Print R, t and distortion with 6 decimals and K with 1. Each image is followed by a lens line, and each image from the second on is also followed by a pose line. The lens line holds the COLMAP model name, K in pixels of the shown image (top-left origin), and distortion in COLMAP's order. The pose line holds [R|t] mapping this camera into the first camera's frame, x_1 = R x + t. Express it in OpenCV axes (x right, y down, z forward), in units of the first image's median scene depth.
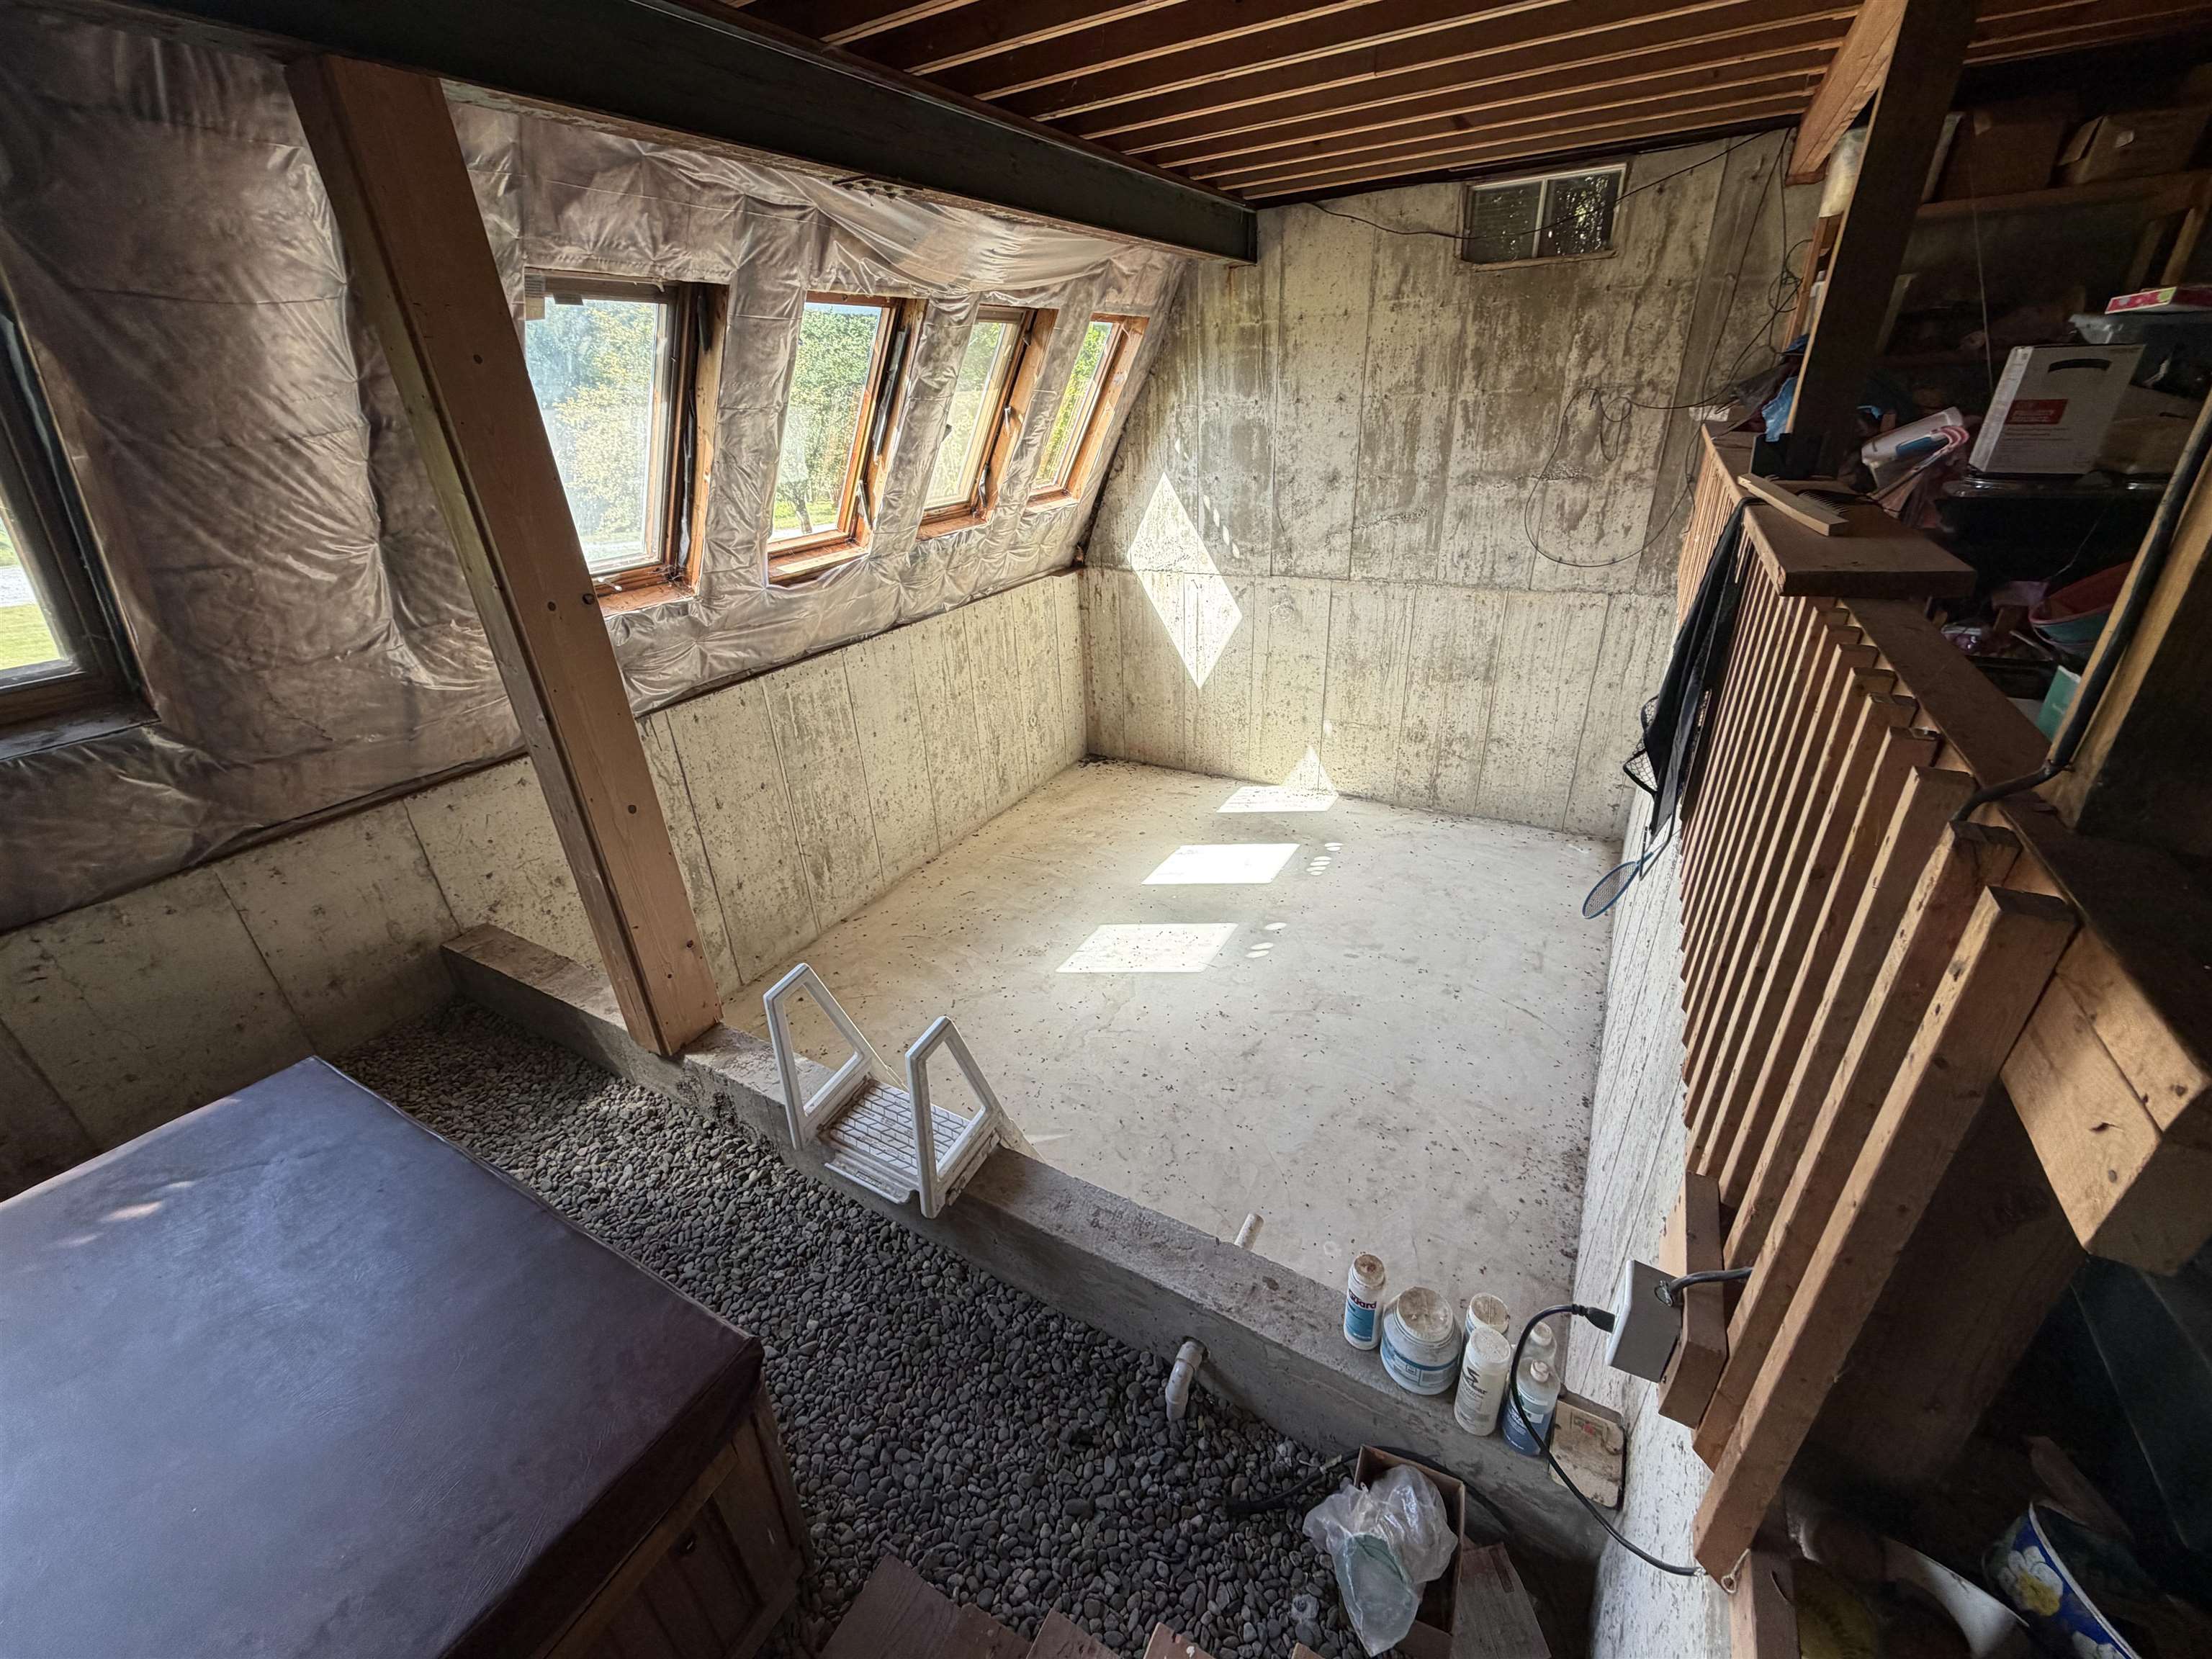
lens RADIAL K [[881.7, 0, 1104.7], [0, 881.7, 833.1], [0, 0, 1]] dist [-0.000029, -0.000163]
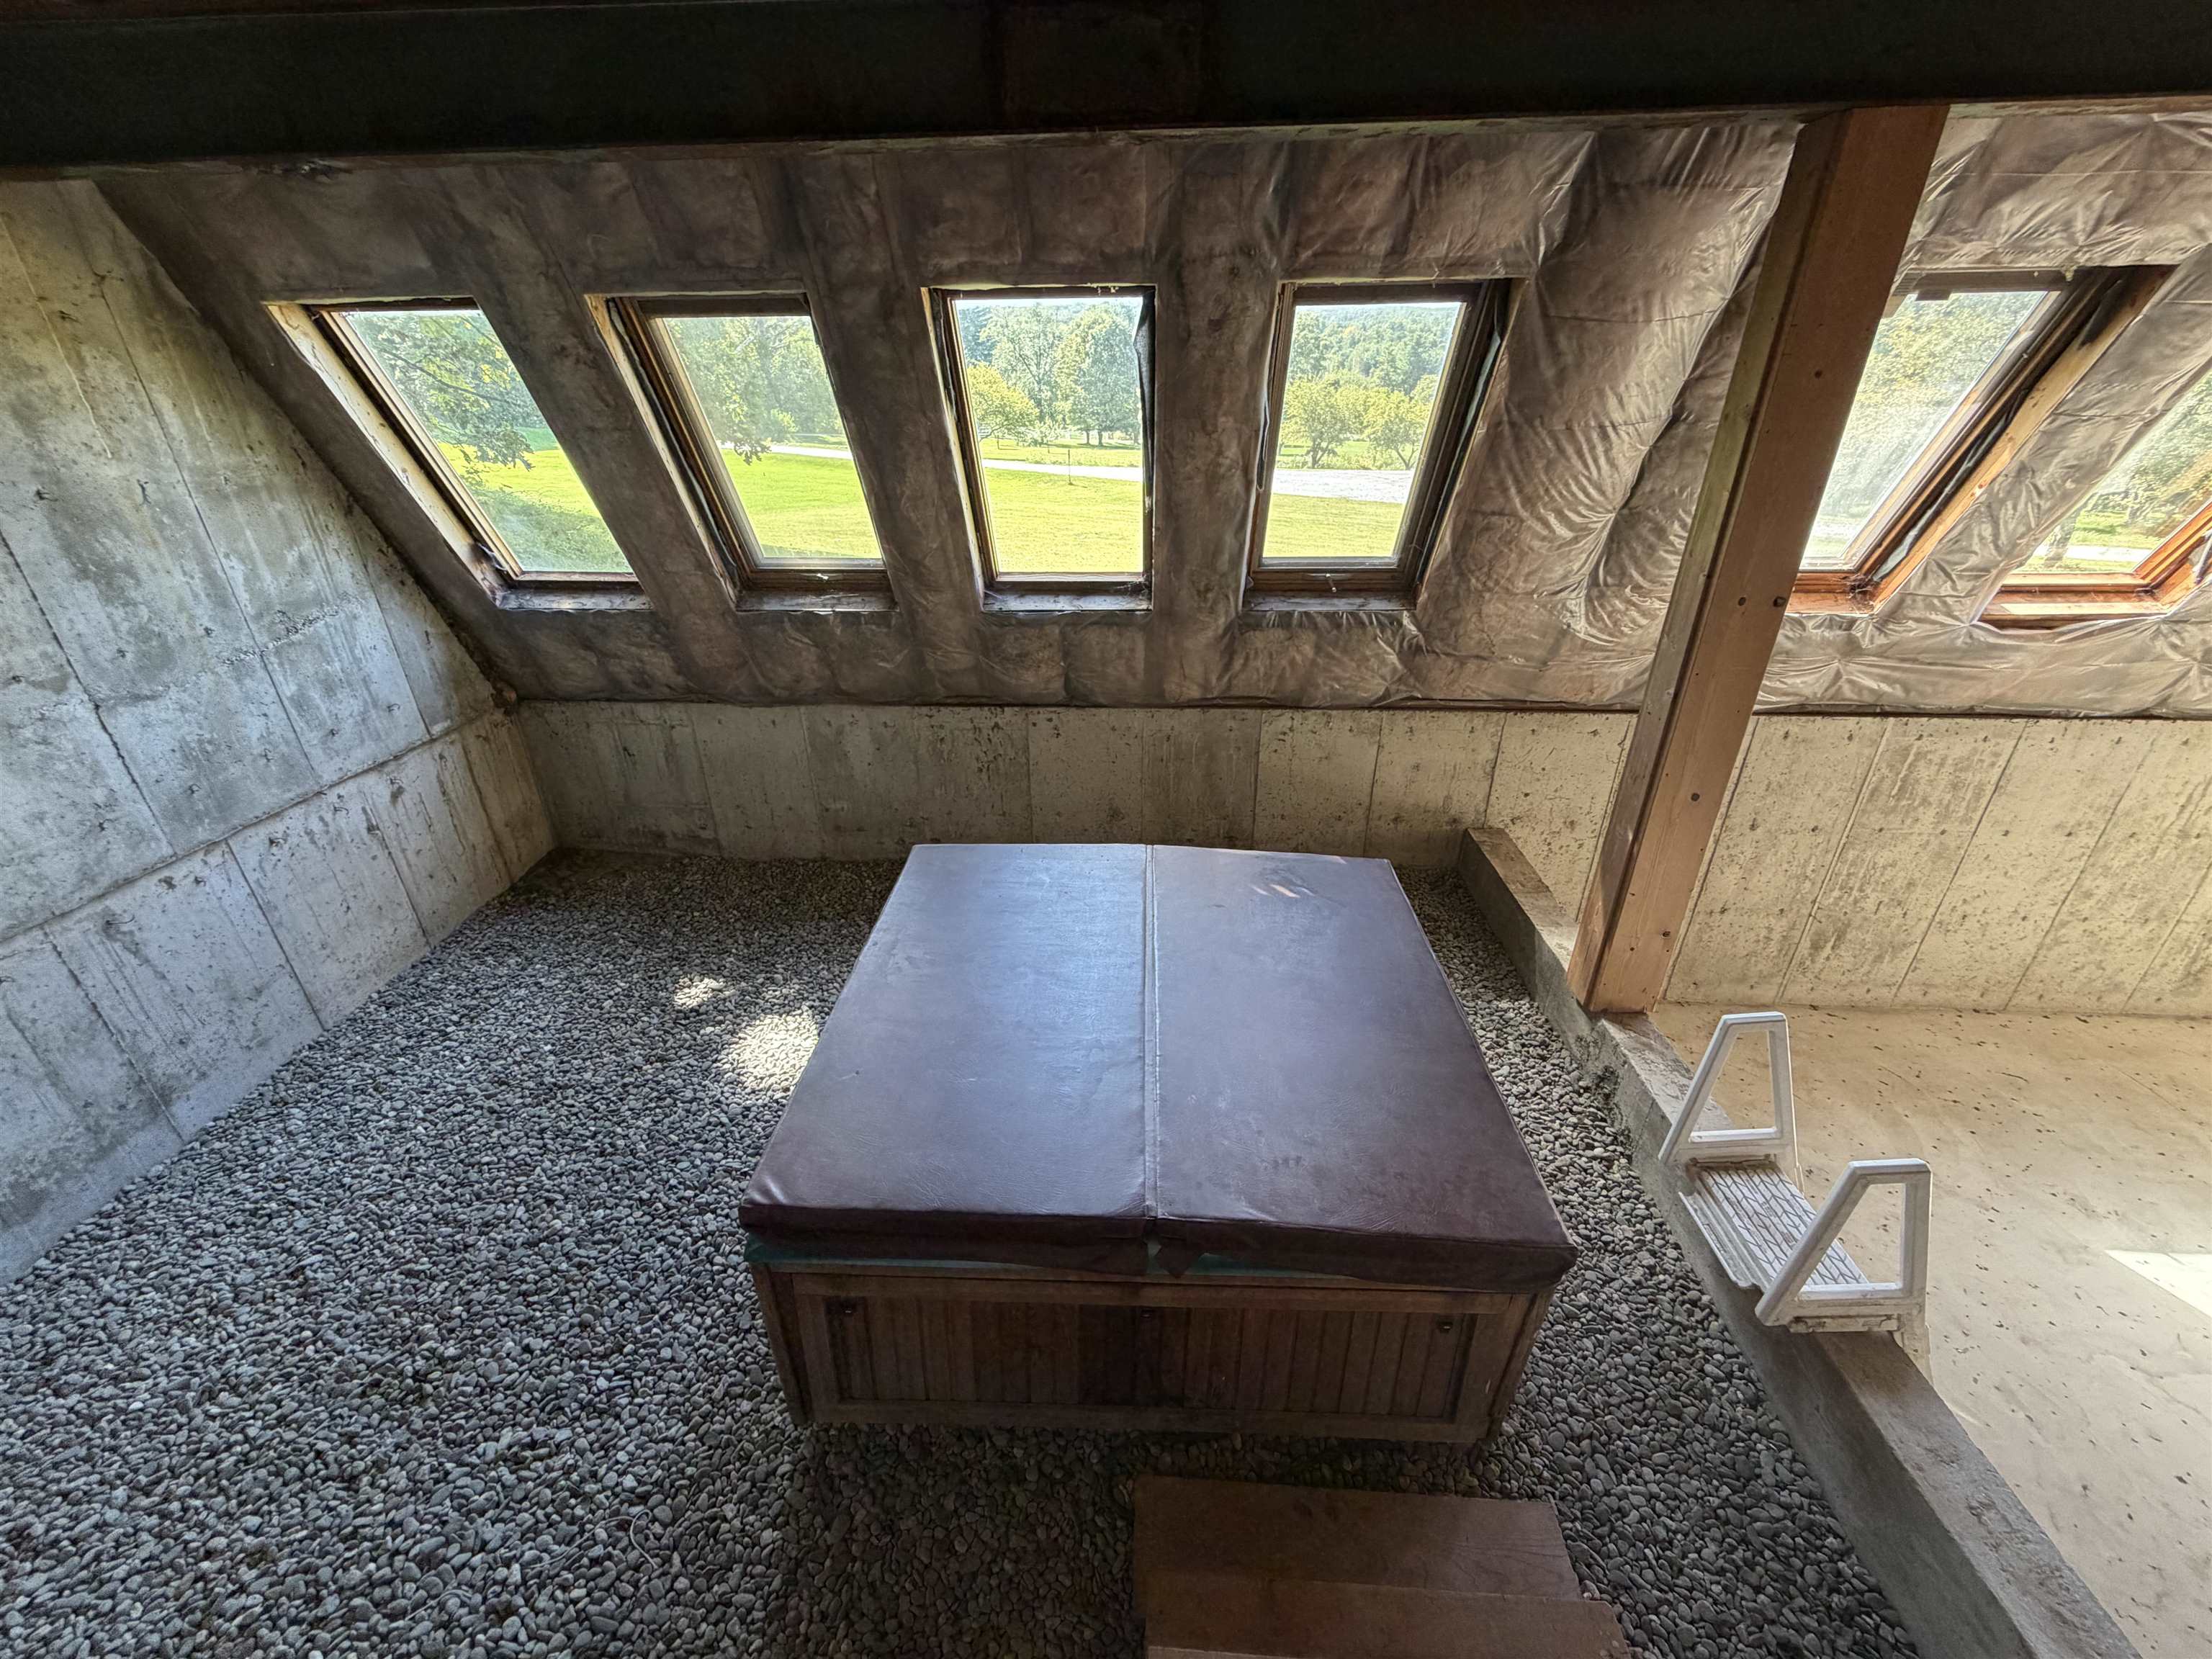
lens RADIAL K [[881.7, 0, 1097.3], [0, 881.7, 829.3], [0, 0, 1]] dist [-0.000029, -0.000163]
pose [[0.433899, 0.437889, -0.787391, 0.001559], [-0.411635, 0.873747, 0.259079, 0.025109], [0.801429, 0.211704, 0.559369, -0.140386]]
